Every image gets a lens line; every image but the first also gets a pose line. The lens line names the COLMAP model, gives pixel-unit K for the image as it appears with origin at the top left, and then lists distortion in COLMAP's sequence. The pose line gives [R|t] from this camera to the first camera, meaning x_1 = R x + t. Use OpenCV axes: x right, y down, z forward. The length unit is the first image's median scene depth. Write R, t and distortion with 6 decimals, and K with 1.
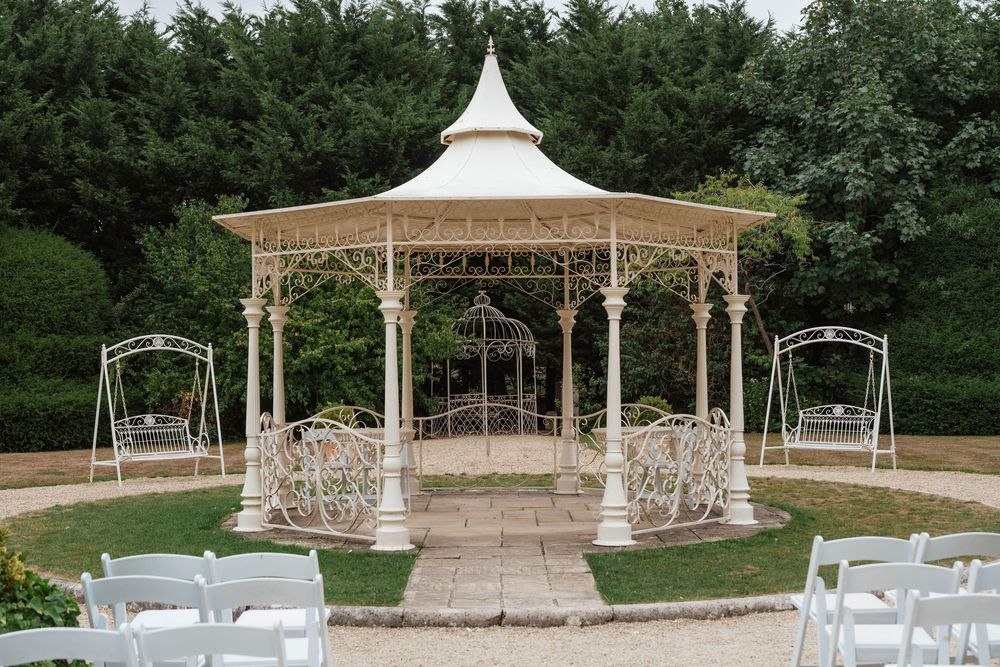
lens RADIAL K [[1359.9, 0, 500.0], [0, 1359.9, 333.5], [0, 0, 1]] dist [0.031035, 0.006648]
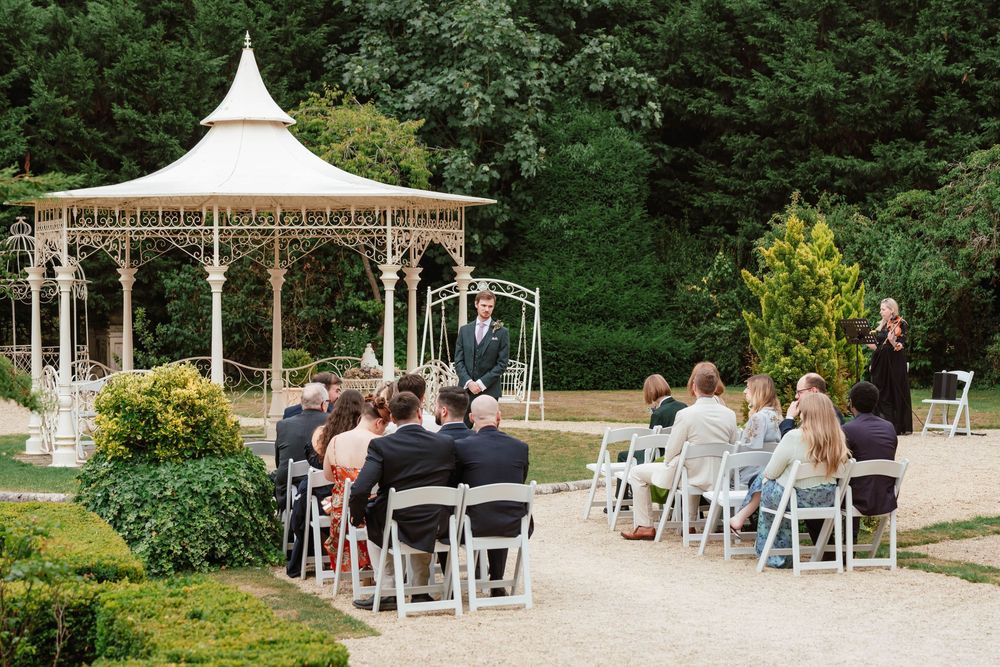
lens RADIAL K [[2242.1, 0, 500.0], [0, 2242.1, 333.5], [0, 0, 1]] dist [-0.046368, 0.165875]
pose [[0.948479, 0.000403, 0.316841, -0.192224], [-0.013492, 0.999144, 0.039118, -0.021282], [-0.316554, -0.041377, 0.947672, -0.404763]]
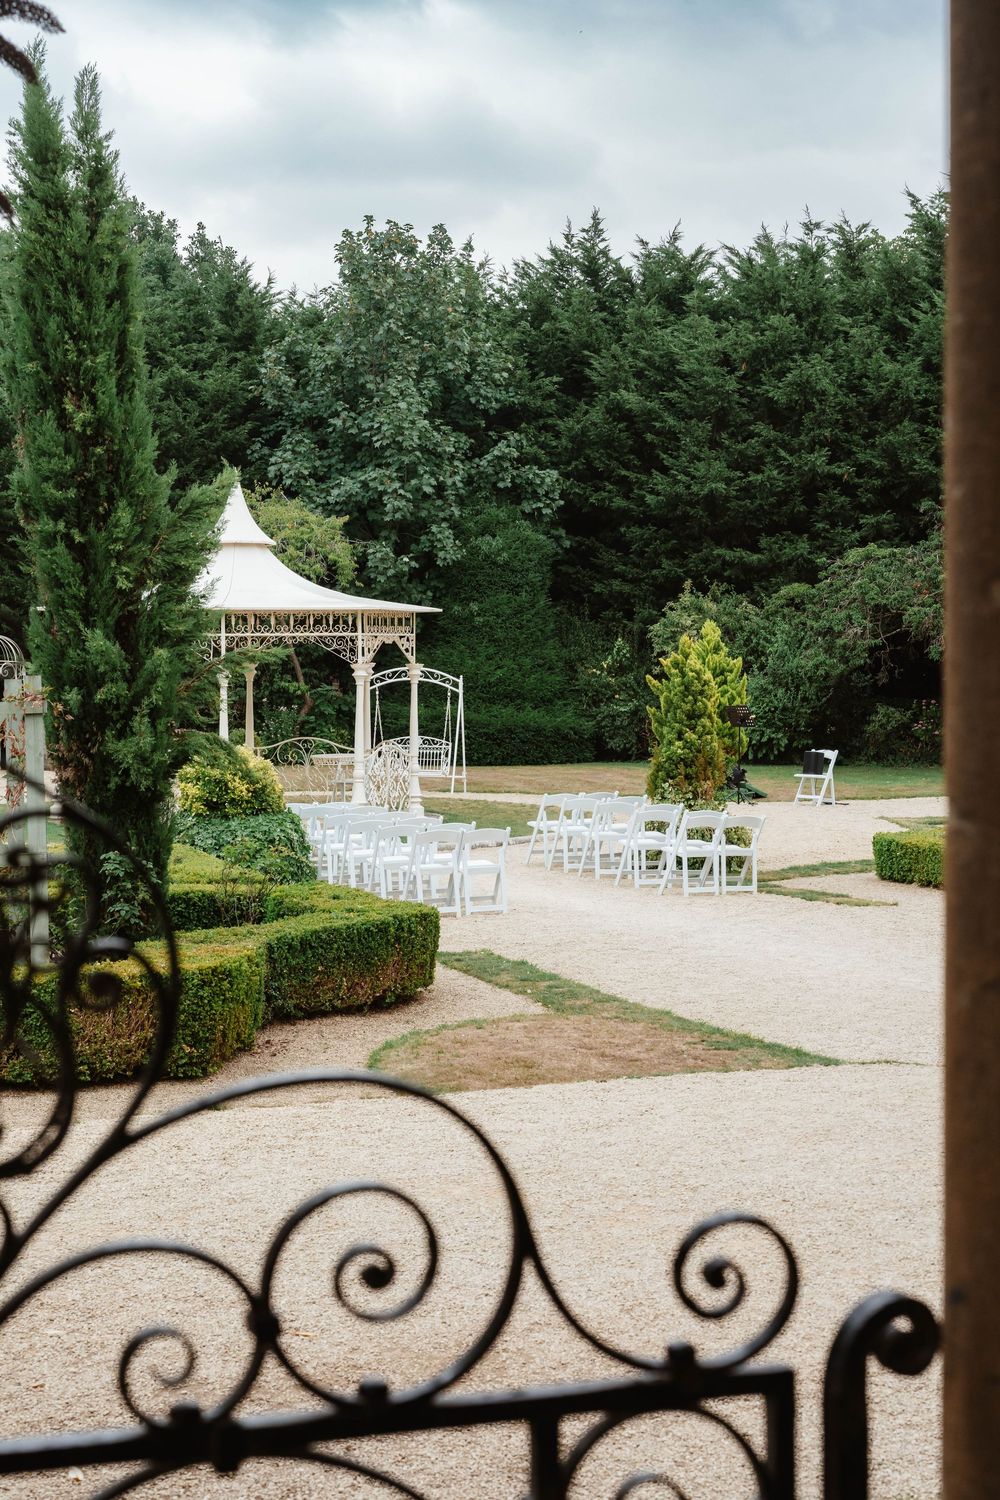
lens RADIAL K [[2539.7, 0, 447.4], [0, 2539.7, 751.1], [0, 0, 1]] dist [-0.009852, -0.032151]
pose [[0.936577, -0.004154, 0.350436, -0.339025], [-0.017366, 0.998151, 0.058246, -0.042504], [-0.350030, -0.060638, 0.934774, -0.709060]]
